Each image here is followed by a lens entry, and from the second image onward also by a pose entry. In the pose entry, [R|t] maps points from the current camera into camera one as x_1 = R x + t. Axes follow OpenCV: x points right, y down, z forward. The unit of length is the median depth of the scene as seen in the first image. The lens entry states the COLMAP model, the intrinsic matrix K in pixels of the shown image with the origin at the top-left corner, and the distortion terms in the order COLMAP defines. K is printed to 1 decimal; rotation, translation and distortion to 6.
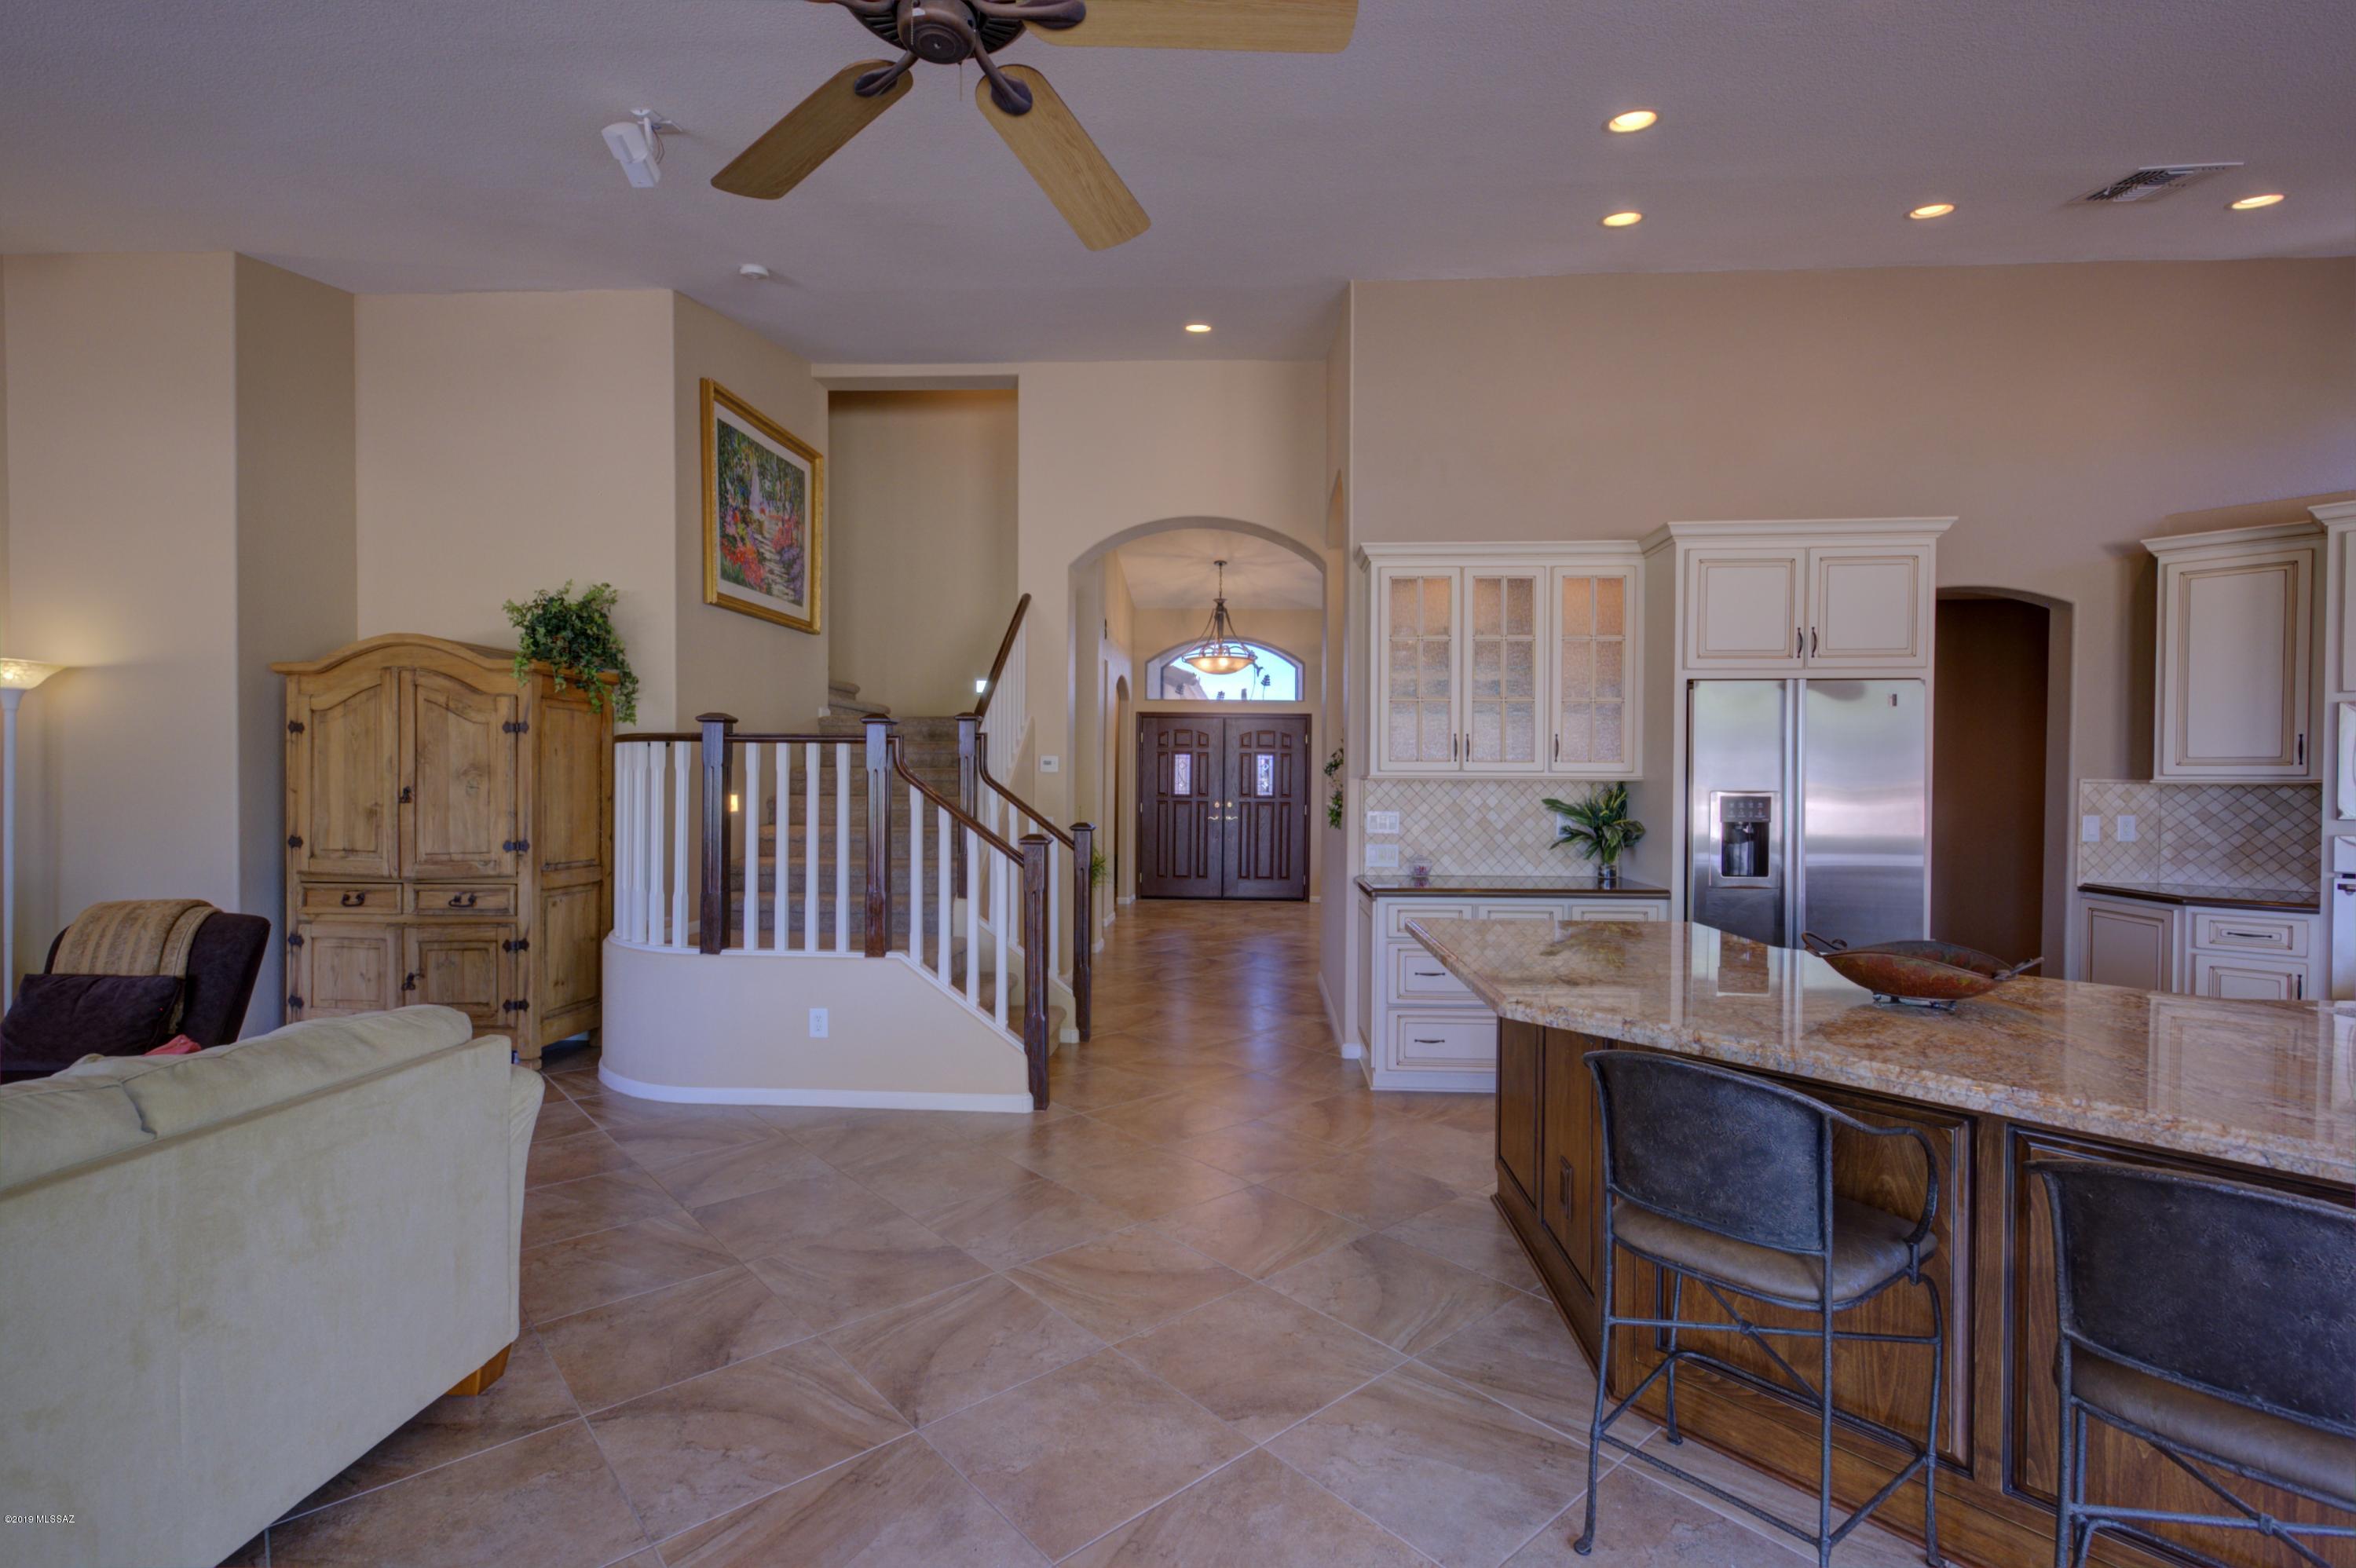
lens RADIAL K [[1075.4, 0, 1189.0], [0, 1075.4, 794.0], [0, 0, 1]] dist [0.008926, 0.000223]
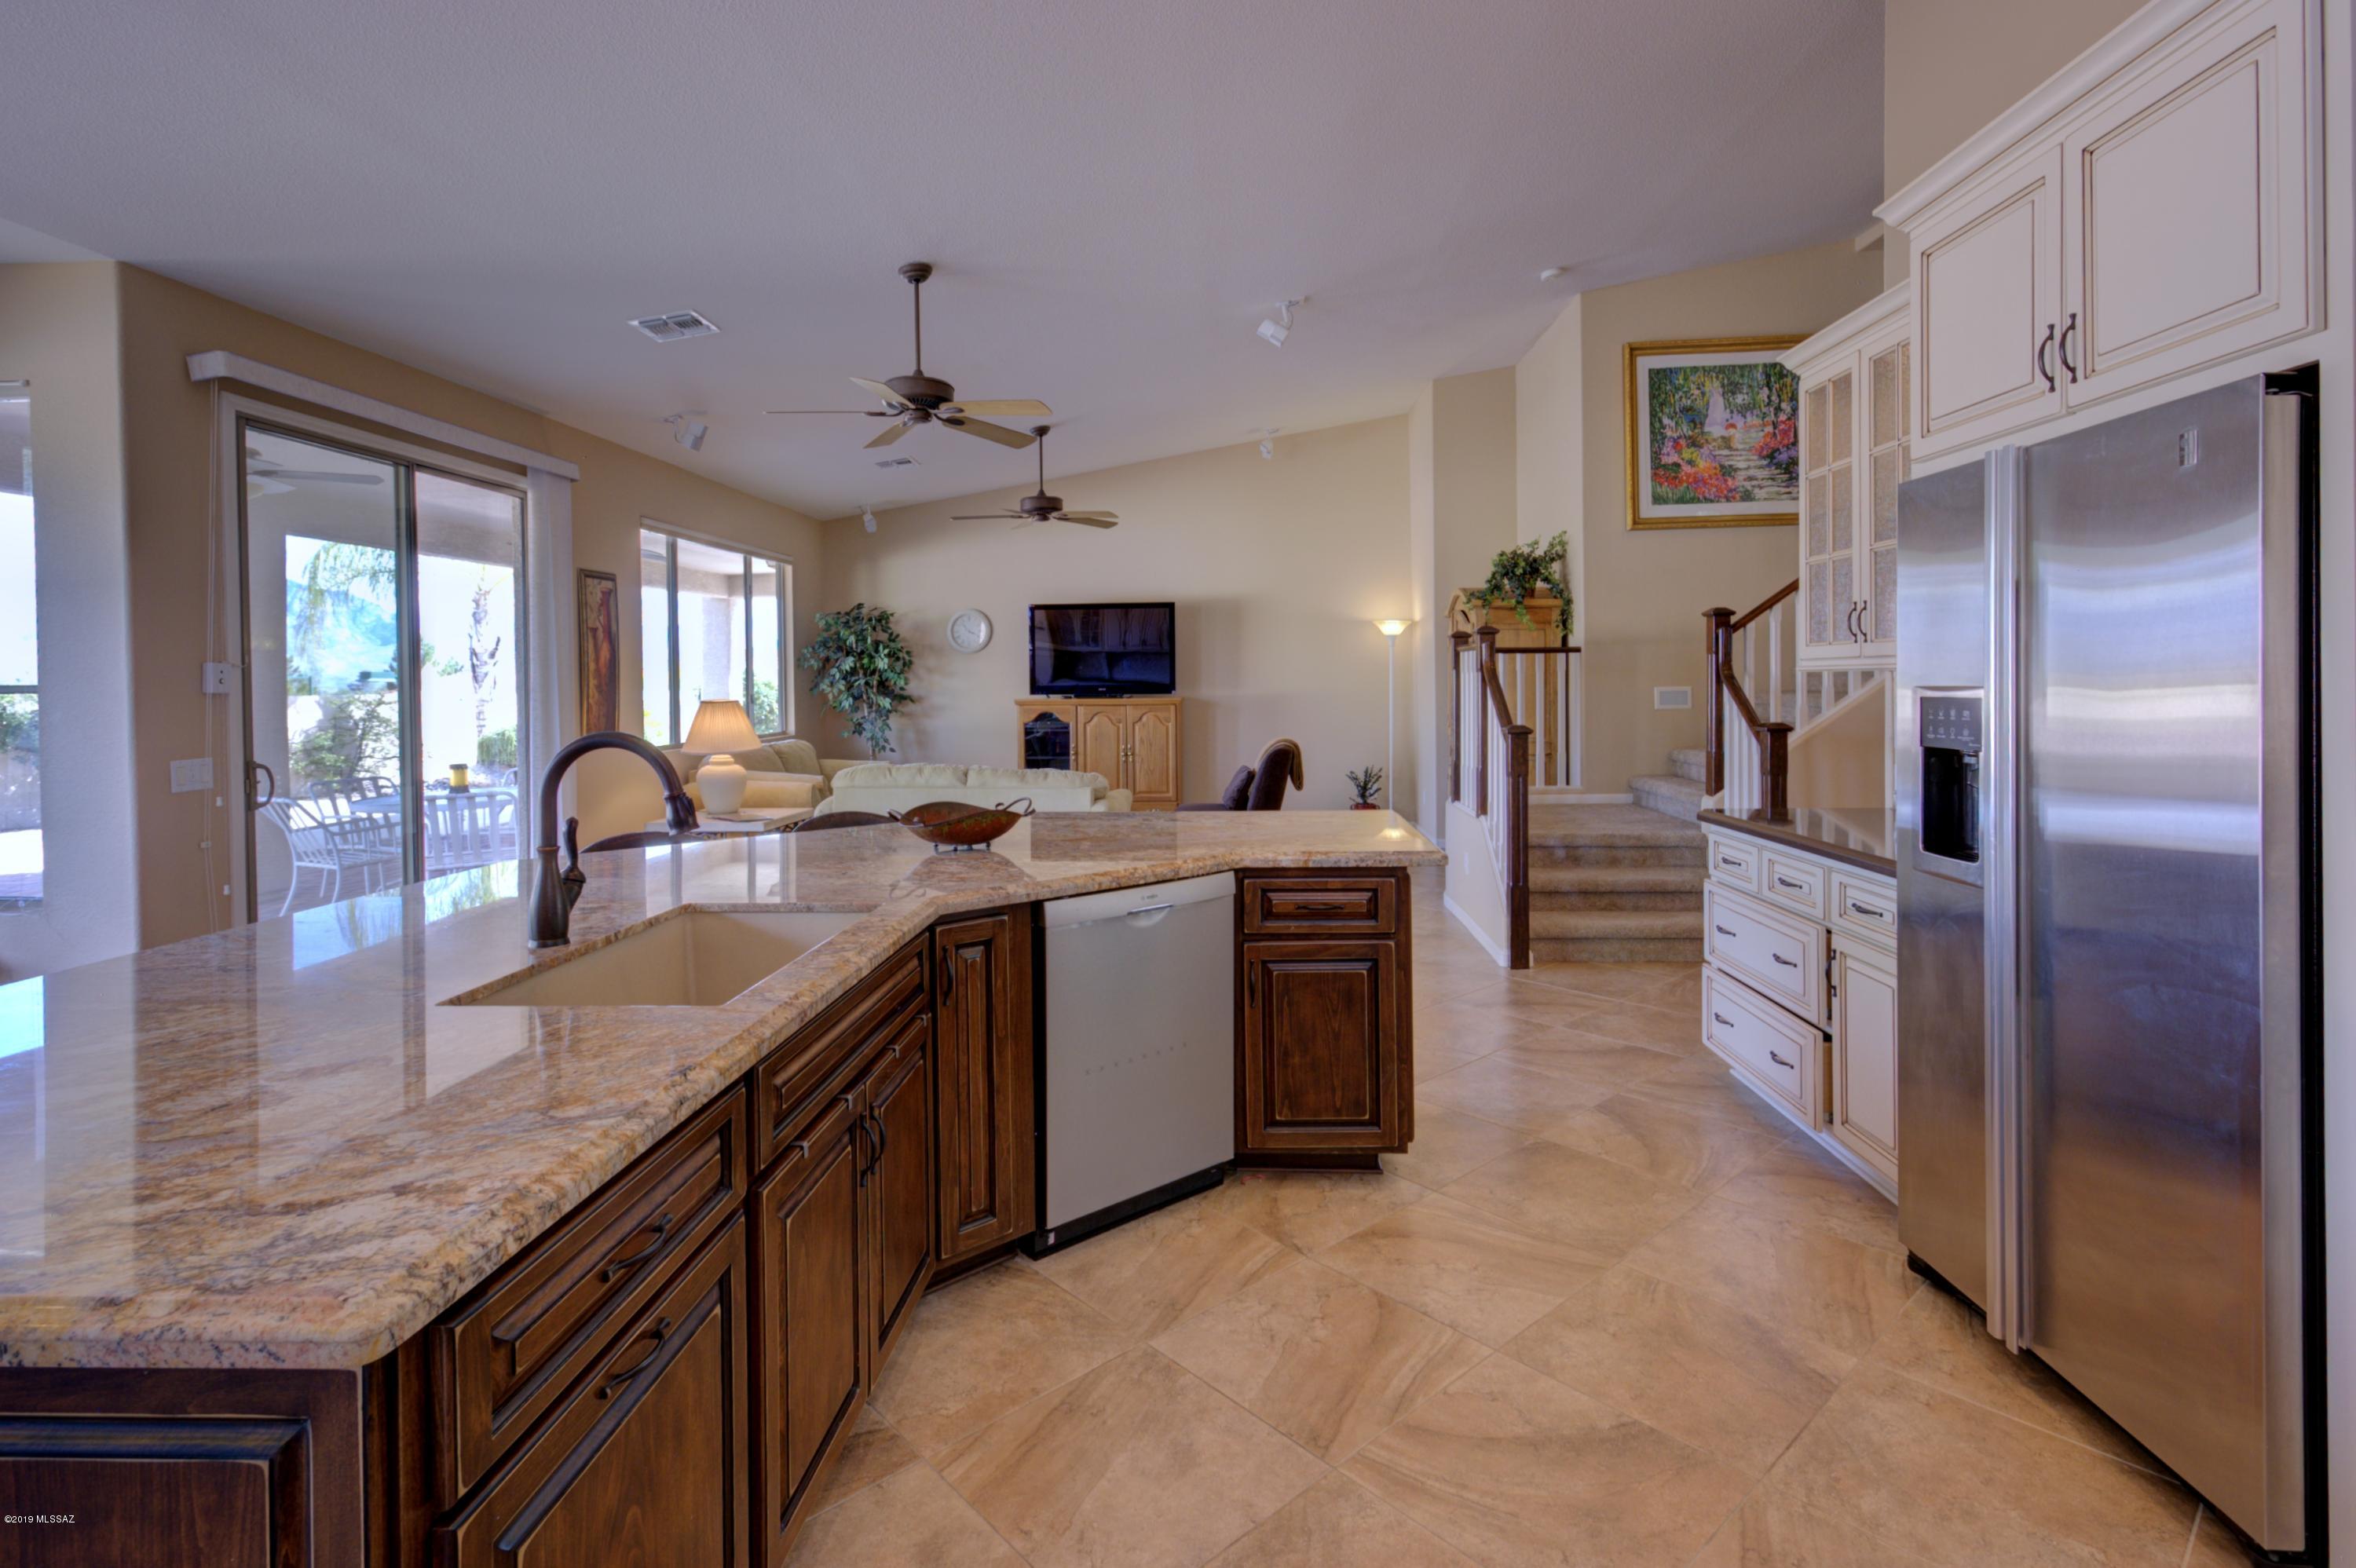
lens RADIAL K [[1134.9, 0, 1188.2], [0, 1134.9, 693.1], [0, 0, 1]] dist [0.004489, 0.000426]
pose [[0.015715, 0.005326, -0.999862, 0.946786], [-0.002456, 0.999983, 0.005288, -0.001615], [0.999873, 0.002373, 0.015728, 0.574111]]
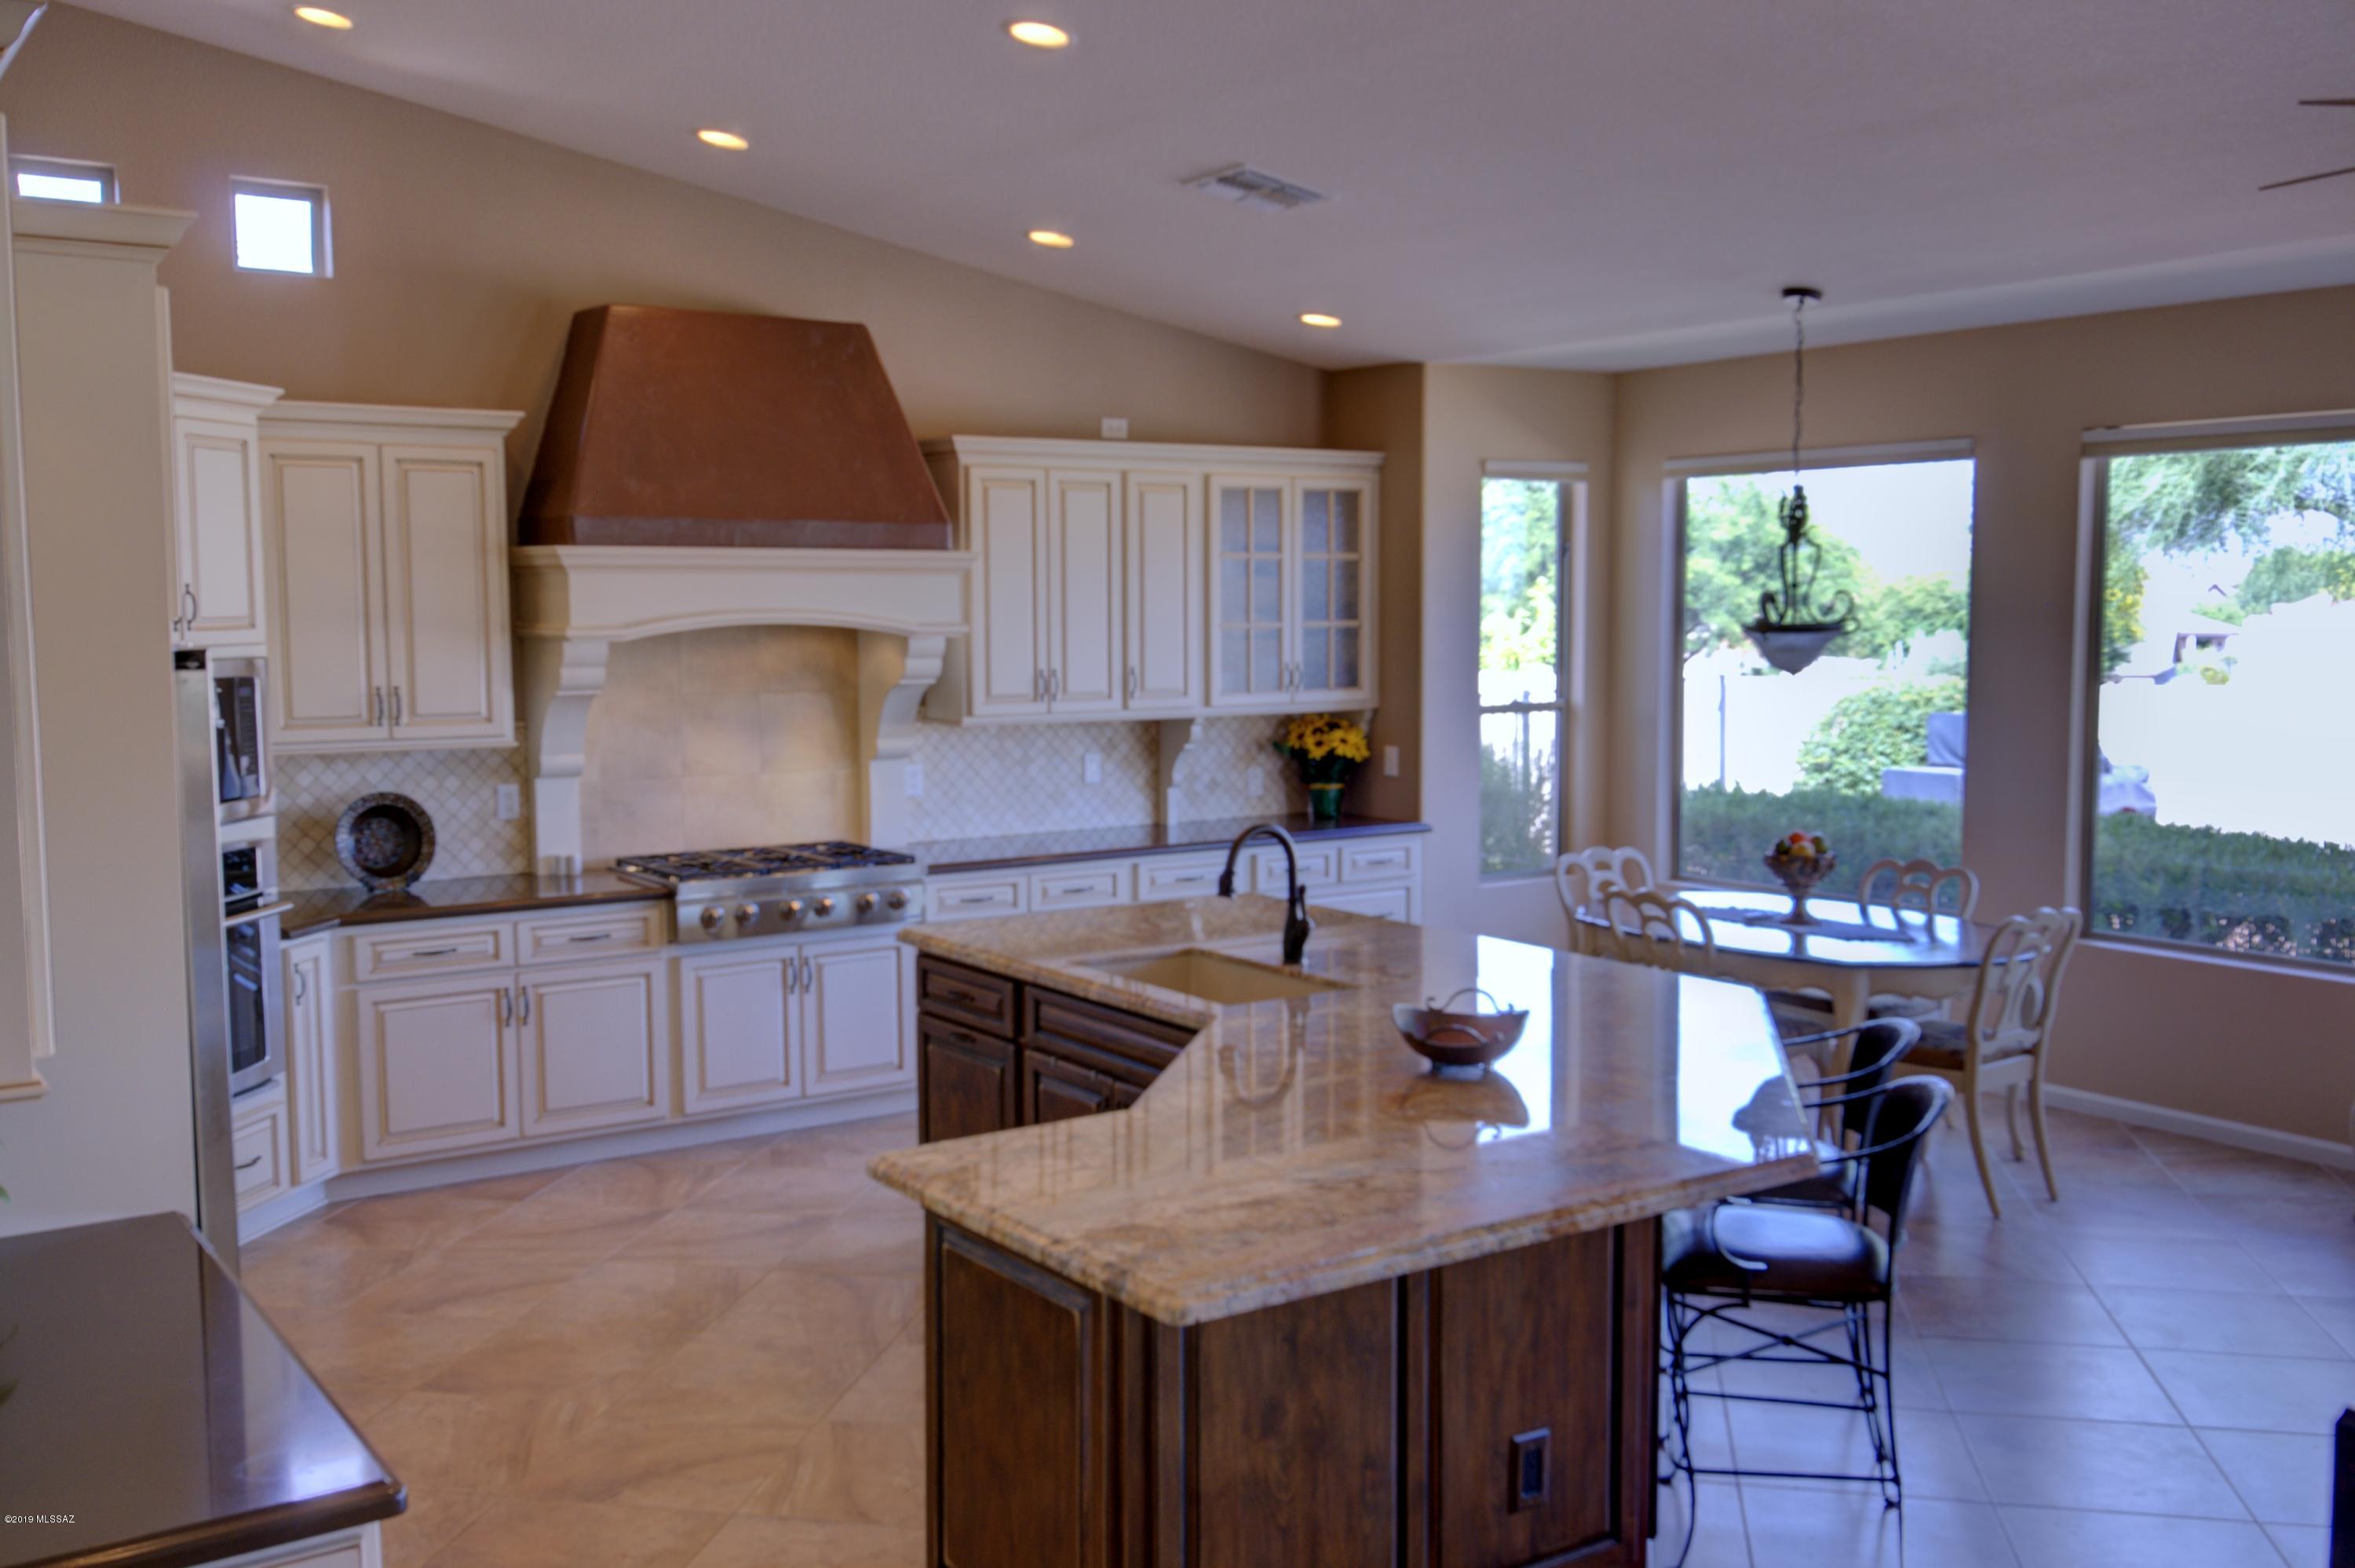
lens RADIAL K [[2160.7, 0, 1223.8], [0, 2160.7, 786.8], [0, 0, 1]] dist [0.012082, 0.002712]
pose [[-0.623177, -0.077904, 0.778191, -0.322686], [0.007004, 0.994431, 0.105160, -0.123676], [-0.782050, 0.070984, -0.619160, 1.085969]]
